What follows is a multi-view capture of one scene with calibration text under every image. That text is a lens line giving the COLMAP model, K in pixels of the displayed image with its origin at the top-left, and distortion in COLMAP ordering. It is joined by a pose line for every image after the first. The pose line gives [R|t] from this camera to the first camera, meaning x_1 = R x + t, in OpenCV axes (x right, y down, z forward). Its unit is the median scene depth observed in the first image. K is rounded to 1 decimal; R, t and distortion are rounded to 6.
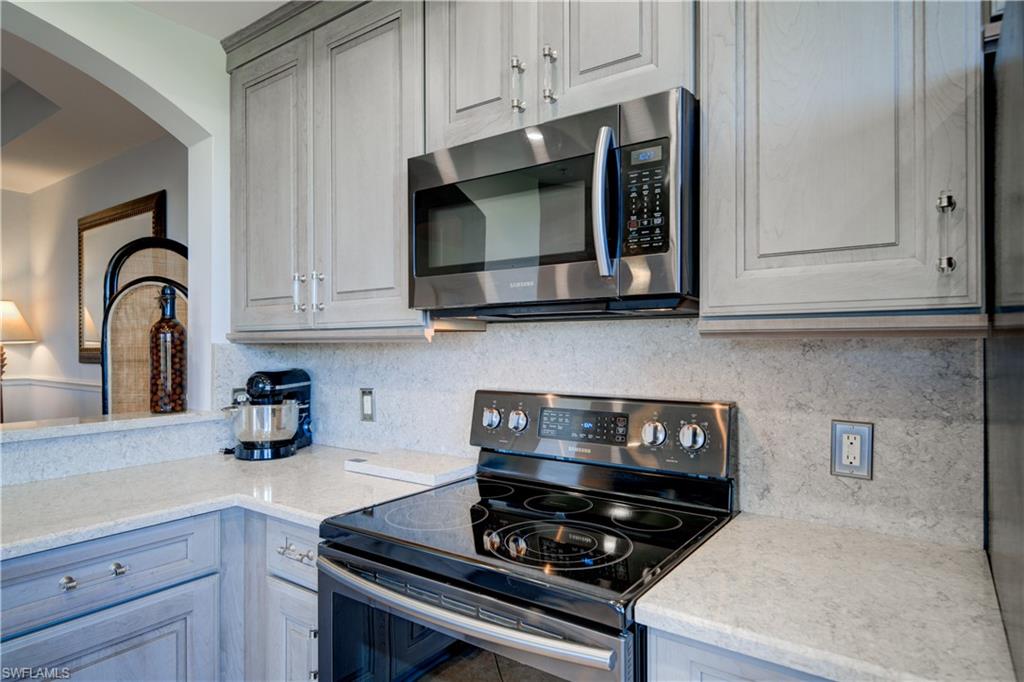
lens RADIAL K [[597.8, 0, 511.0], [0, 597.8, 337.3], [0, 0, 1]] dist [0.004206, 0.000512]
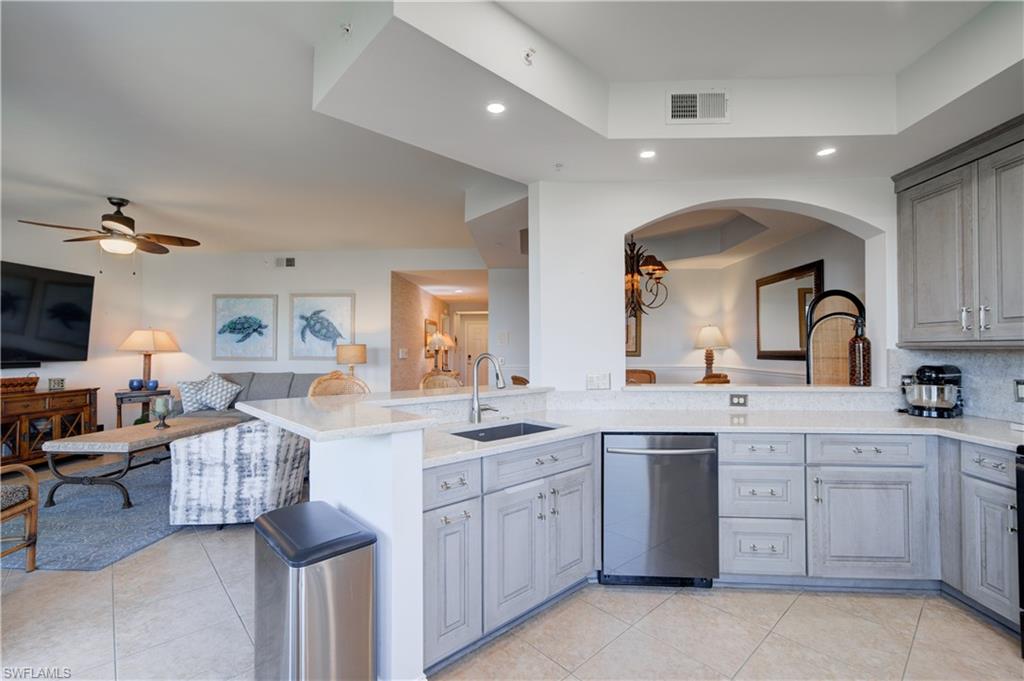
lens RADIAL K [[432.9, 0, 507.2], [0, 432.9, 341.2], [0, 0, 1]] dist [0.001318, -0.000202]
pose [[0.533809, -0.010570, -0.845539, -0.014562], [0.006691, 0.999943, -0.008276, -0.009631], [0.845578, -0.001240, 0.533850, -0.660351]]
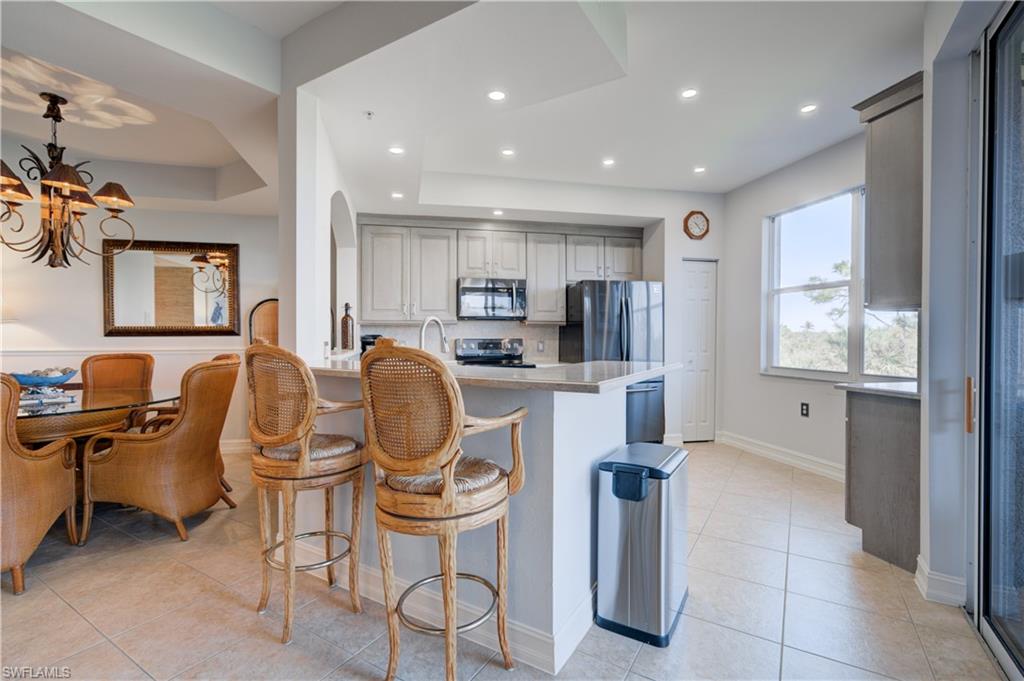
lens RADIAL K [[467.8, 0, 509.8], [0, 467.8, 338.4], [0, 0, 1]] dist [-0.004289, -0.000261]
pose [[0.668507, -0.000638, 0.743706, -1.626674], [-0.009596, 0.999909, 0.009483, 0.046315], [-0.743644, -0.013477, 0.668440, -0.951698]]
